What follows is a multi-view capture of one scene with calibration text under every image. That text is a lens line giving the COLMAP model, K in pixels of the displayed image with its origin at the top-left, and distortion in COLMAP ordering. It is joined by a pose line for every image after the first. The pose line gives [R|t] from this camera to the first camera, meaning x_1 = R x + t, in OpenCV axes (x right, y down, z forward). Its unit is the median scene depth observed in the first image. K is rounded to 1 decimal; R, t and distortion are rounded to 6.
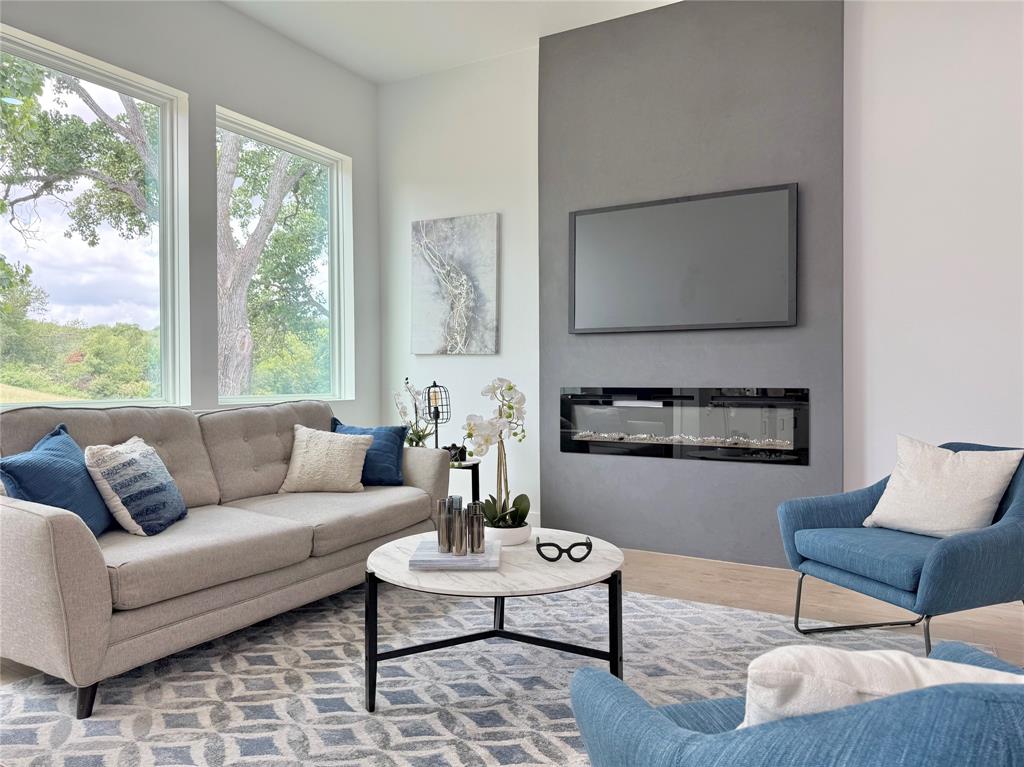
lens RADIAL K [[719.3, 0, 512.0], [0, 719.3, 383.5], [0, 0, 1]] dist [0.083401, -0.110337]
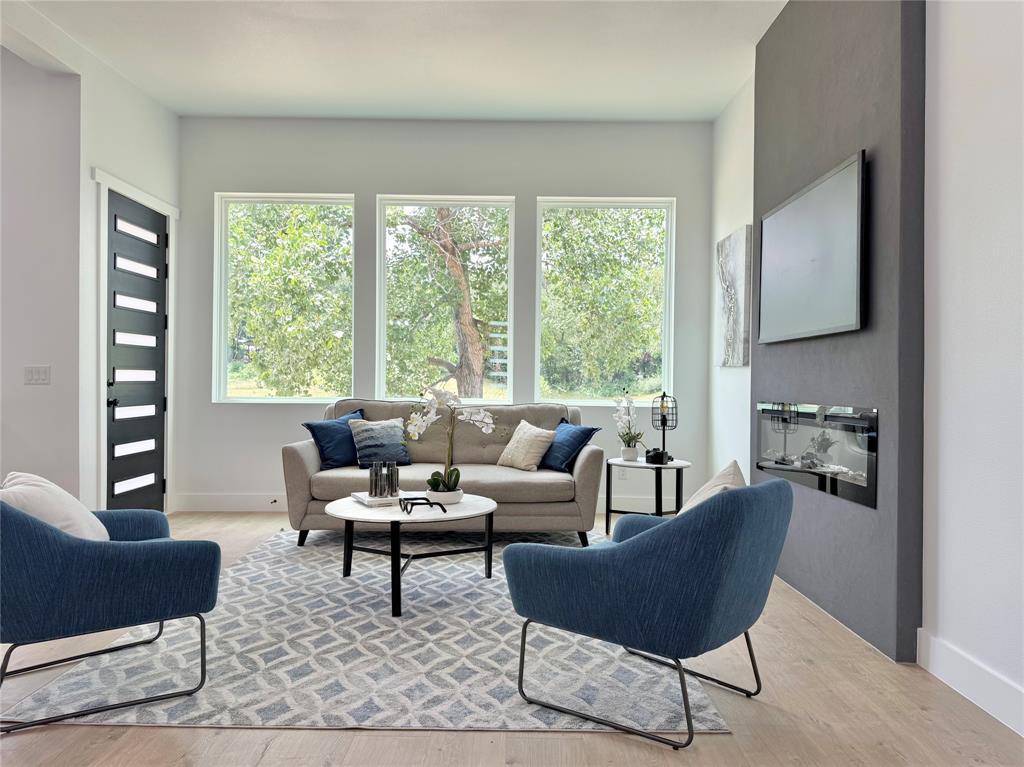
lens RADIAL K [[731.0, 0, 512.0], [0, 731.0, 383.5], [0, 0, 1]] dist [0.003354, -0.003367]
pose [[0.486045, 0.010643, -0.873869, 0.867153], [-0.019797, 0.999803, 0.001166, -0.013764], [0.873710, 0.016734, 0.486160, 0.274546]]
